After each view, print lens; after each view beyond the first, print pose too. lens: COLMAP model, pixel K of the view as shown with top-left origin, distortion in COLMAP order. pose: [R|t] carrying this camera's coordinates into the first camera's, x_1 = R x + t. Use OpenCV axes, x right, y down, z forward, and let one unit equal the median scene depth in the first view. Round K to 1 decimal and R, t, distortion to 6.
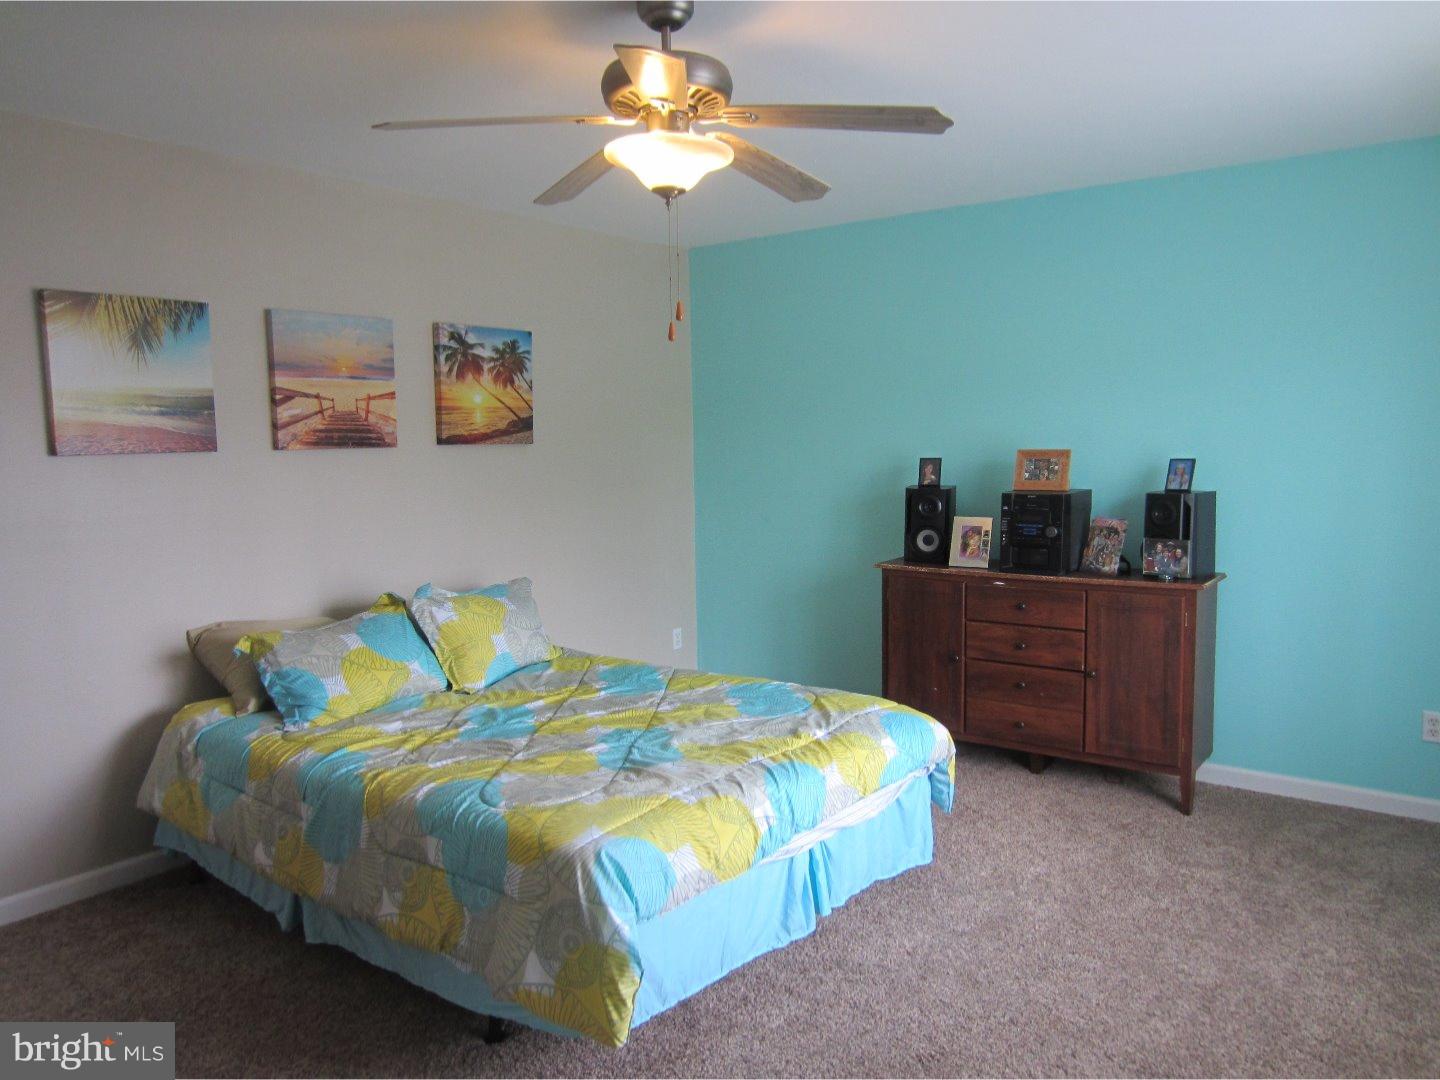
lens RADIAL K [[1028.5, 0, 728.1], [0, 1028.5, 533.7], [0, 0, 1]] dist [-0.040219, 0.019689]
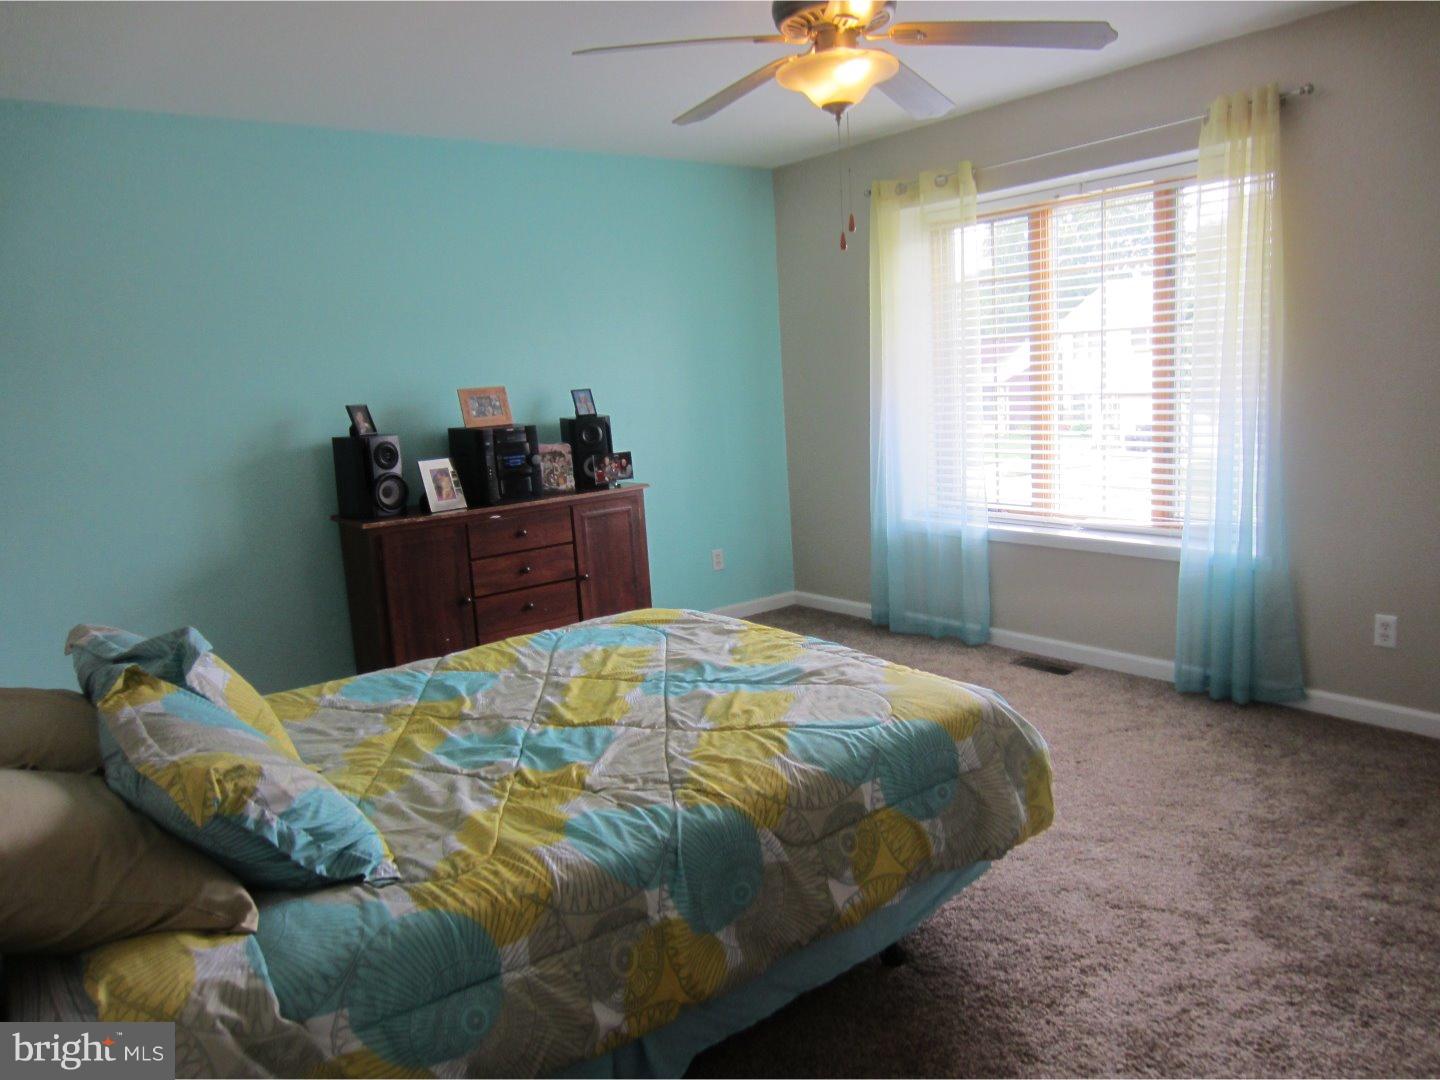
lens RADIAL K [[1028.5, 0, 728.0], [0, 1028.5, 548.4], [0, 0, 1]] dist [-0.040219, 0.019689]
pose [[0.262765, -0.168299, 0.950068, -0.679325], [0.144723, 0.980405, 0.133647, -0.025292], [-0.953944, 0.102379, 0.281973, 0.499935]]
